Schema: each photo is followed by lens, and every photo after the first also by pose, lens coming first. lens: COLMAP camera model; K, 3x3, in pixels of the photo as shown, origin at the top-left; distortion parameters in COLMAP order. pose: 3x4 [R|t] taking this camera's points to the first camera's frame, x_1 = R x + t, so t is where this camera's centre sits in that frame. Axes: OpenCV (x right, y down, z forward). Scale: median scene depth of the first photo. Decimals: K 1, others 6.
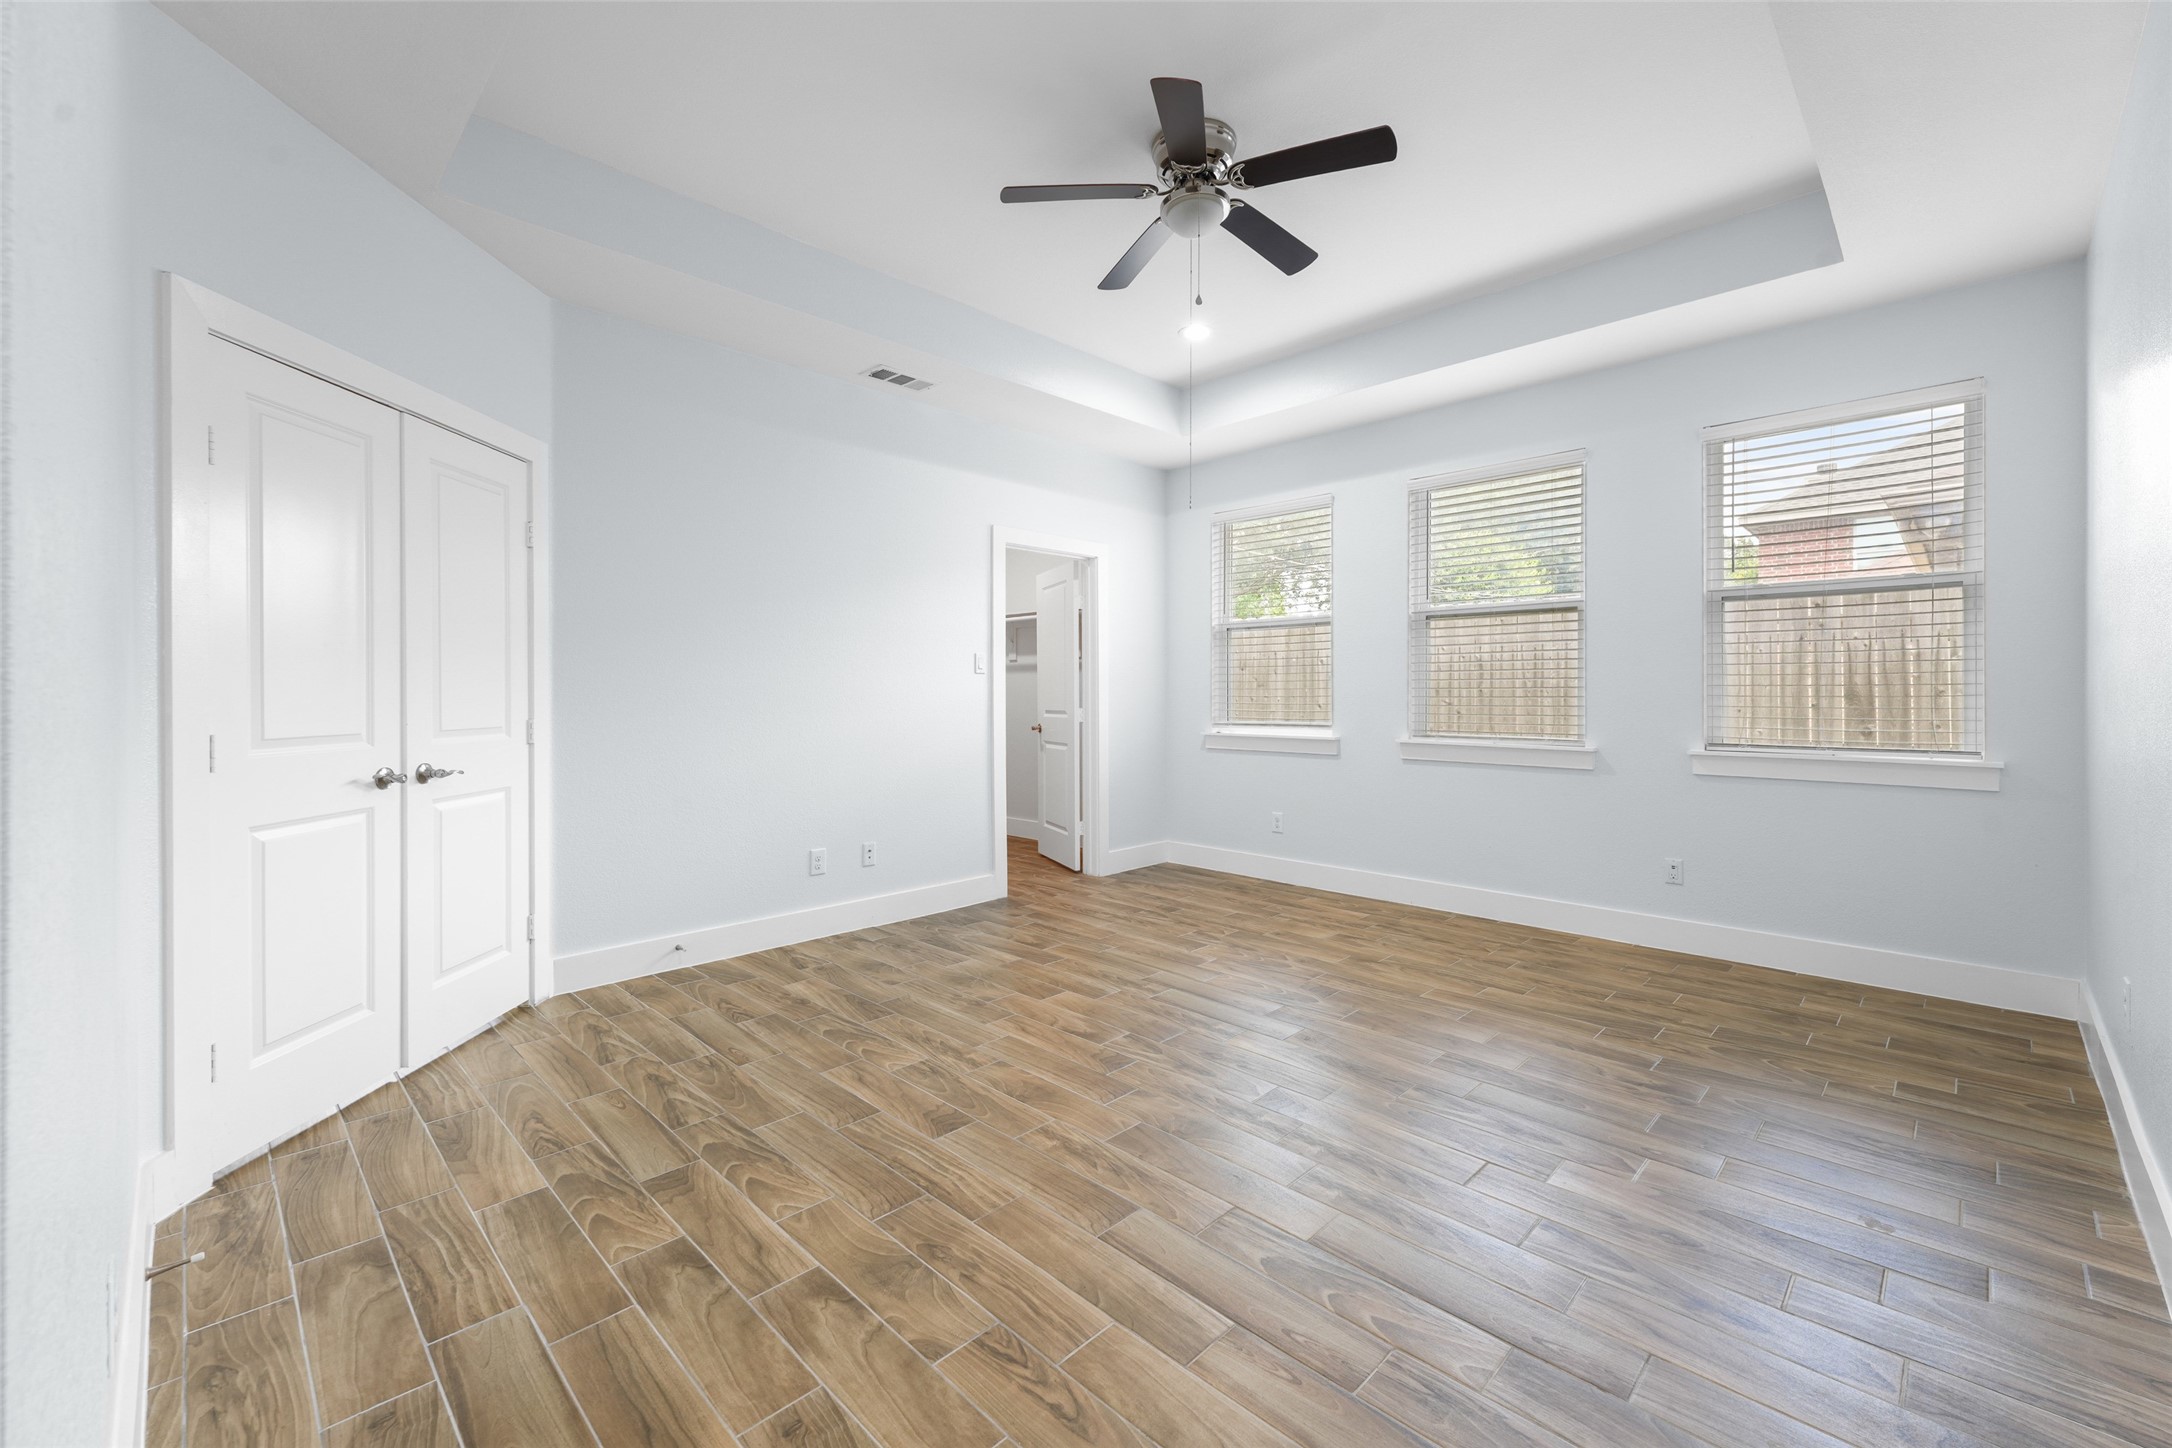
lens RADIAL K [[870.4, 0, 1080.4], [0, 870.4, 713.2], [0, 0, 1]] dist [0.011803, 0.000354]
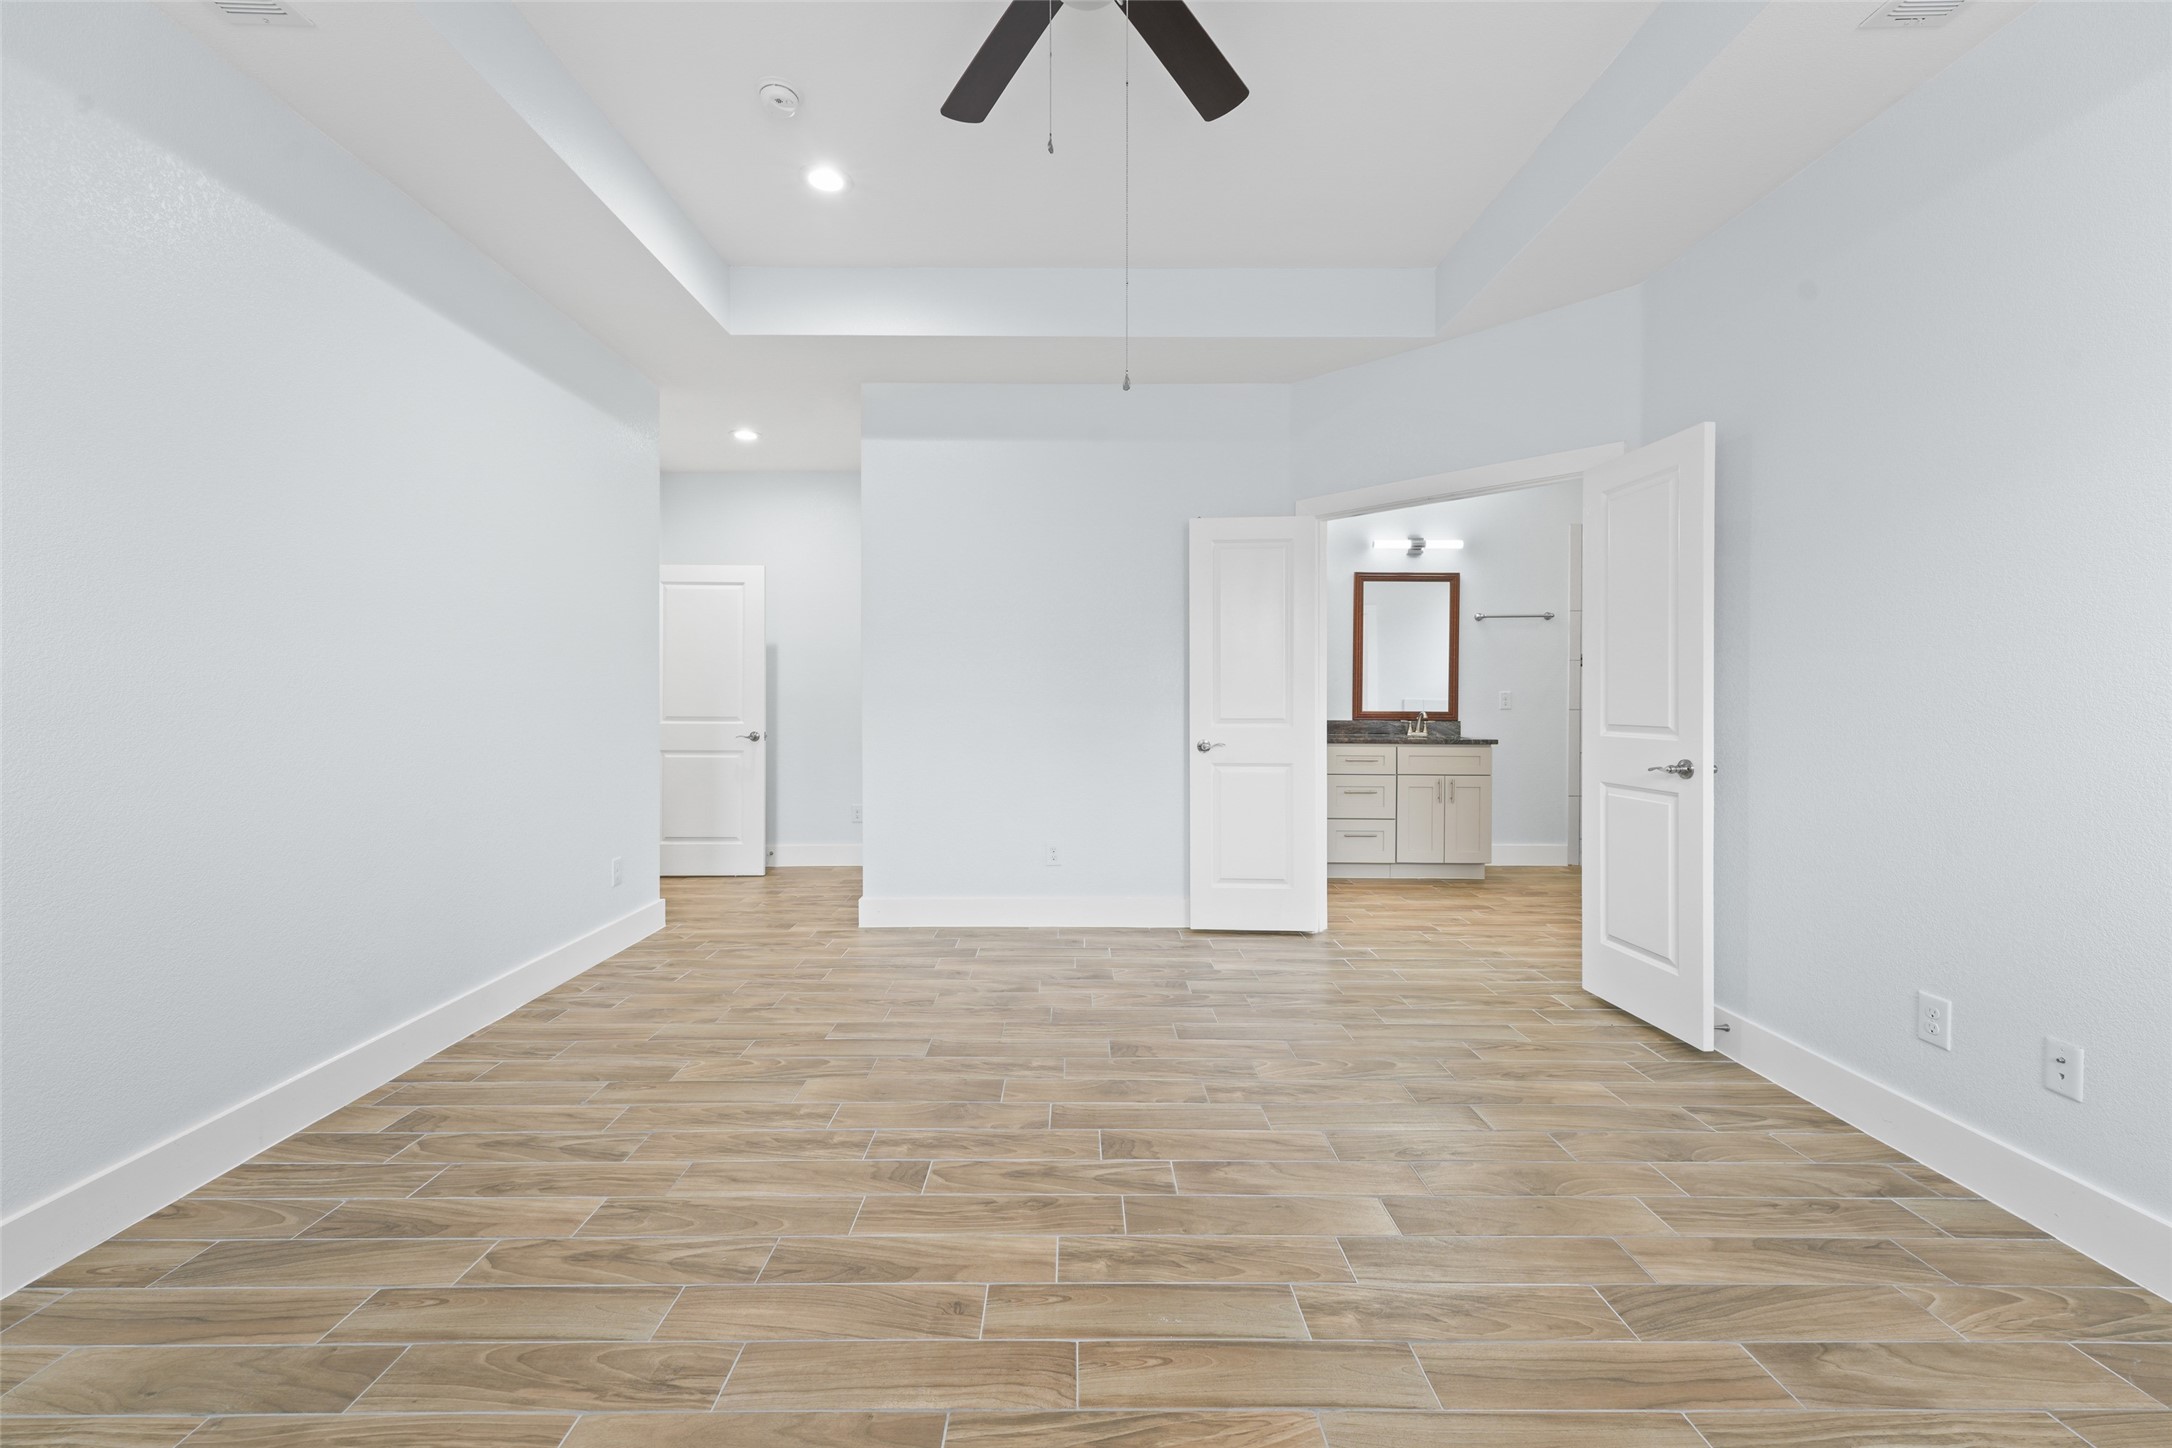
lens RADIAL K [[870.4, 0, 1080.4], [0, 870.4, 713.2], [0, 0, 1]] dist [0.011803, 0.000354]
pose [[-0.694409, 0.020416, -0.719291, 0.624655], [-0.012533, 0.999103, 0.040458, -0.035420], [0.719472, 0.037109, -0.693530, 1.484668]]
